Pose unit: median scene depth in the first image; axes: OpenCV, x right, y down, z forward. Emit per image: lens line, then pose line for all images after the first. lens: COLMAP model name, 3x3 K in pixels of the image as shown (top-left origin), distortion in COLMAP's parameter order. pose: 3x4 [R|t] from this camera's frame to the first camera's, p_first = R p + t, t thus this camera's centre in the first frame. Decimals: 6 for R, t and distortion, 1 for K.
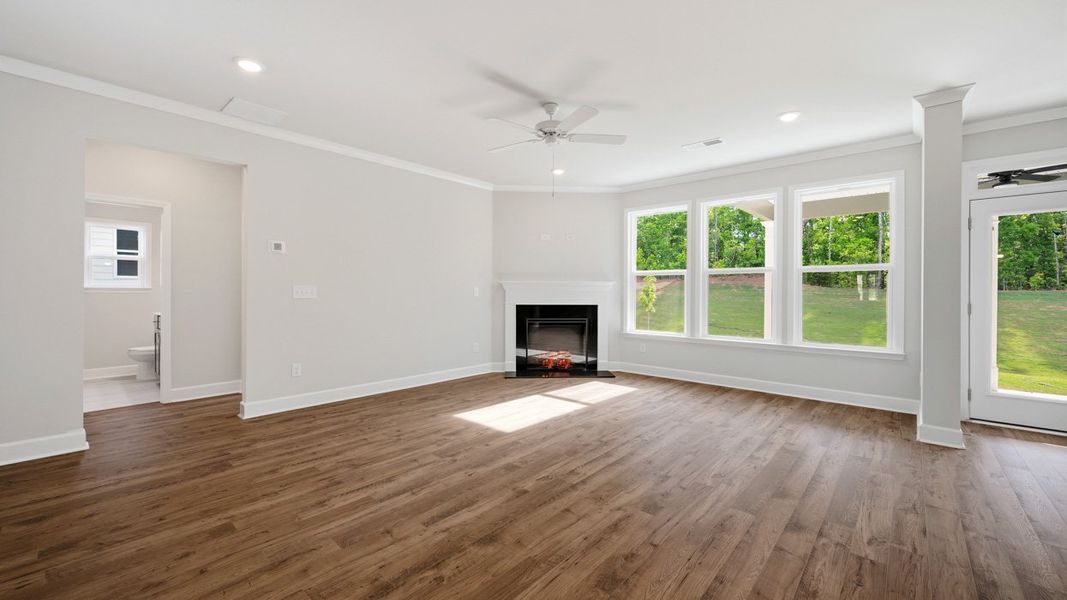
lens RADIAL K [[419.8, 0, 536.0], [0, 419.8, 299.4], [0, 0, 1]] dist [-0.000032, -0.000314]
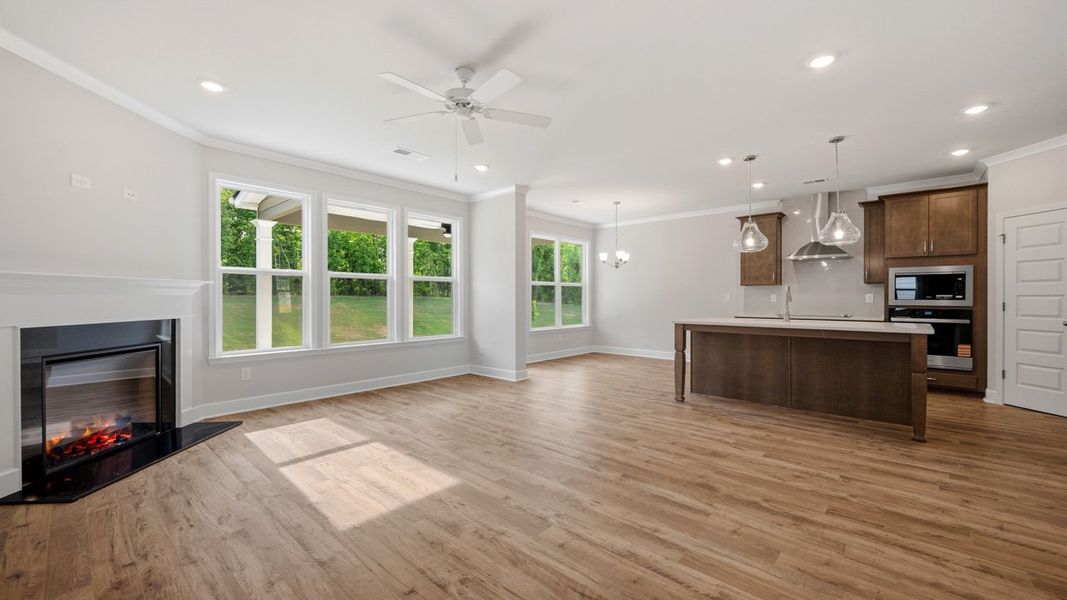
lens RADIAL K [[419.8, 0, 536.0], [0, 419.8, 299.4], [0, 0, 1]] dist [-0.000032, -0.000314]
pose [[0.004799, -0.008173, 0.999955, -0.935945], [0.018116, 0.999803, 0.008085, -0.019637], [-0.999824, 0.018076, 0.004947, 1.002185]]
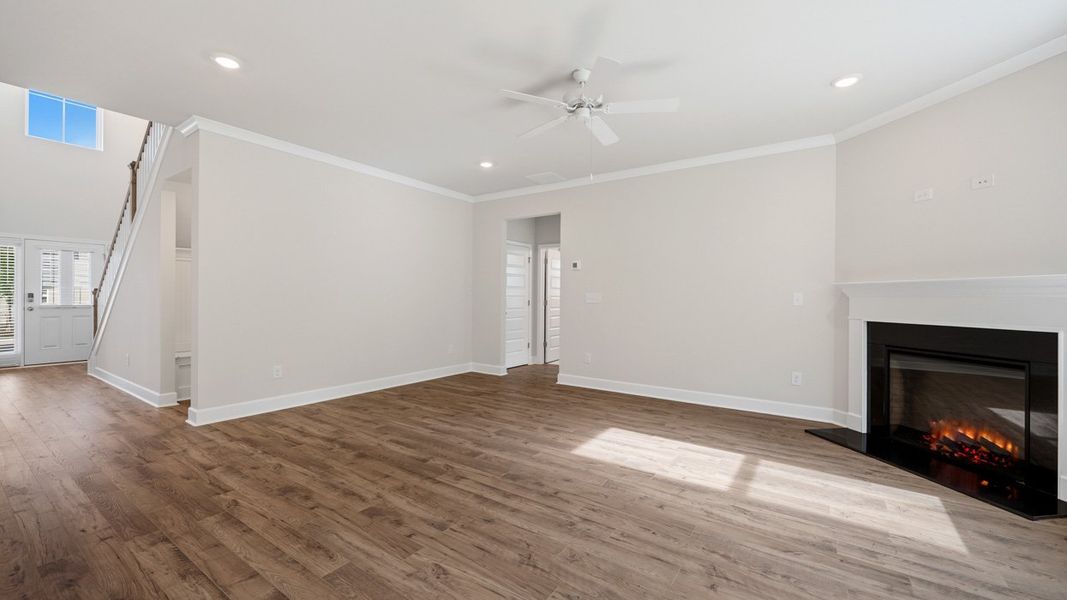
lens RADIAL K [[422.6, 0, 535.4], [0, 422.6, 297.4], [0, 0, 1]] dist [0.000083, -0.000147]
pose [[0.121625, -0.001949, -0.992574, 1.003818], [-0.023491, 0.999712, -0.004841, -0.013534], [0.992298, 0.023905, 0.121544, 0.949116]]
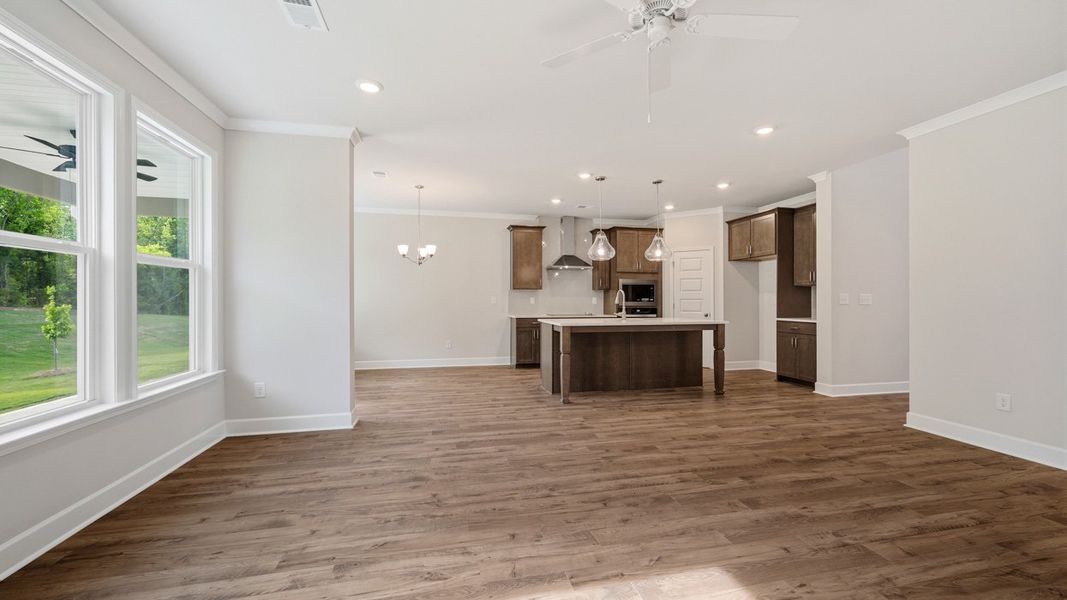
lens RADIAL K [[419.8, 0, 536.0], [0, 419.8, 299.4], [0, 0, 1]] dist [-0.000032, -0.000314]
pose [[-0.814179, -0.003526, 0.580603, -0.185678], [0.006717, 0.999857, 0.015492, -0.032159], [-0.580575, 0.016513, -0.814039, 1.823763]]
